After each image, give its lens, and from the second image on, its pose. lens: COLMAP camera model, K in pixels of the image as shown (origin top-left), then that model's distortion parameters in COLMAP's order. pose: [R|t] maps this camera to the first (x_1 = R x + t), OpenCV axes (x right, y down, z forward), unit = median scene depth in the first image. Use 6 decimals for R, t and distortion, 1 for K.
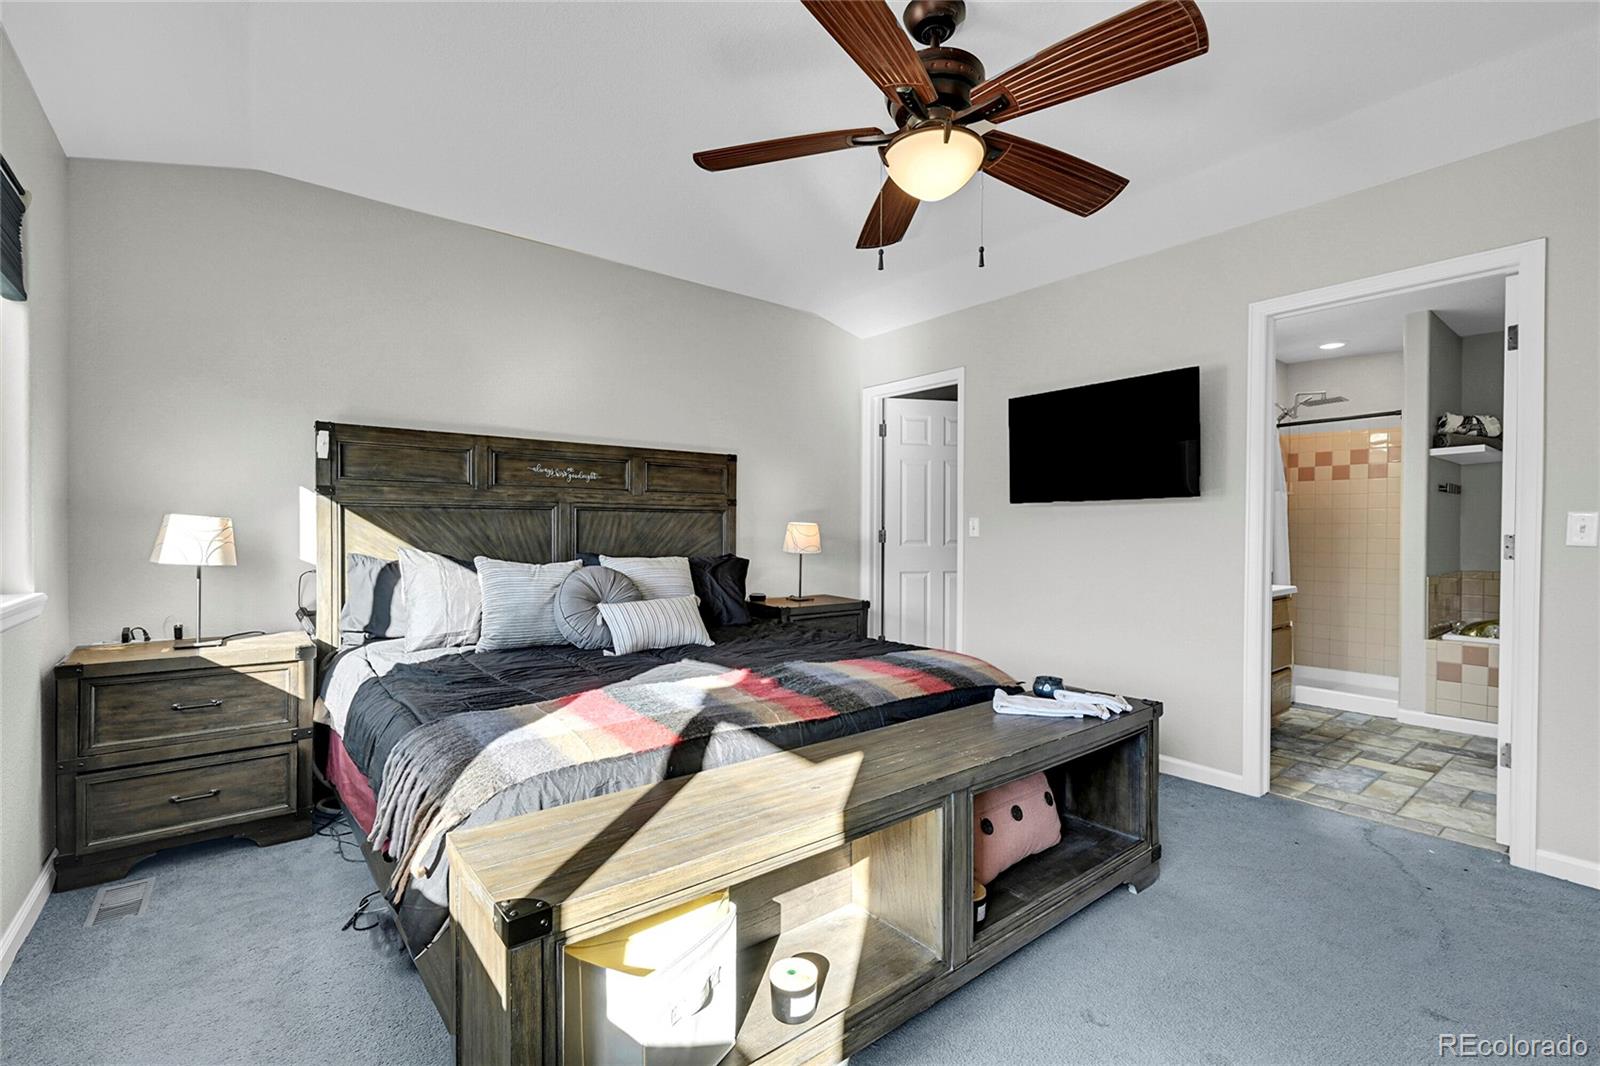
lens RADIAL K [[702.0, 0, 809.3], [0, 702.0, 536.0], [0, 0, 1]] dist [0.001851, 0.000072]
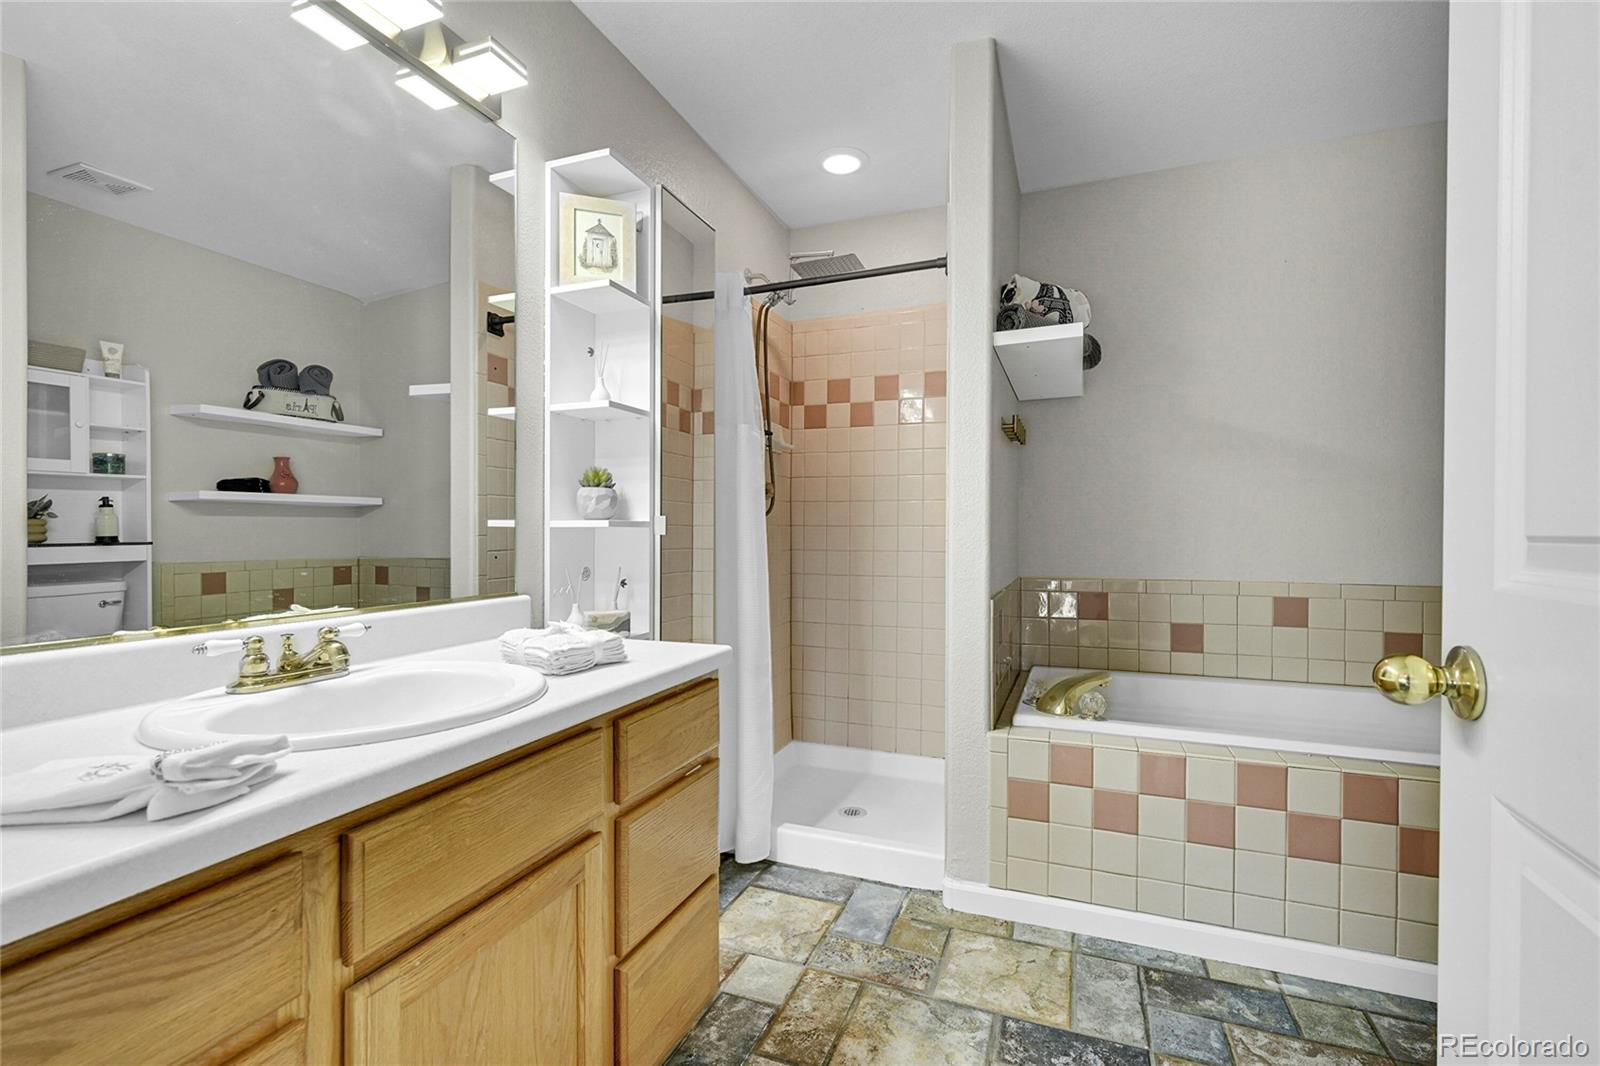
lens RADIAL K [[702.0, 0, 799.3], [0, 702.0, 535.0], [0, 0, 1]] dist [0.001851, 0.000072]
pose [[0.870687, -0.001601, 0.491835, 0.406364], [0.003118, 0.999993, -0.002265, 0.011479], [-0.491828, 0.003506, 0.870685, 0.495968]]
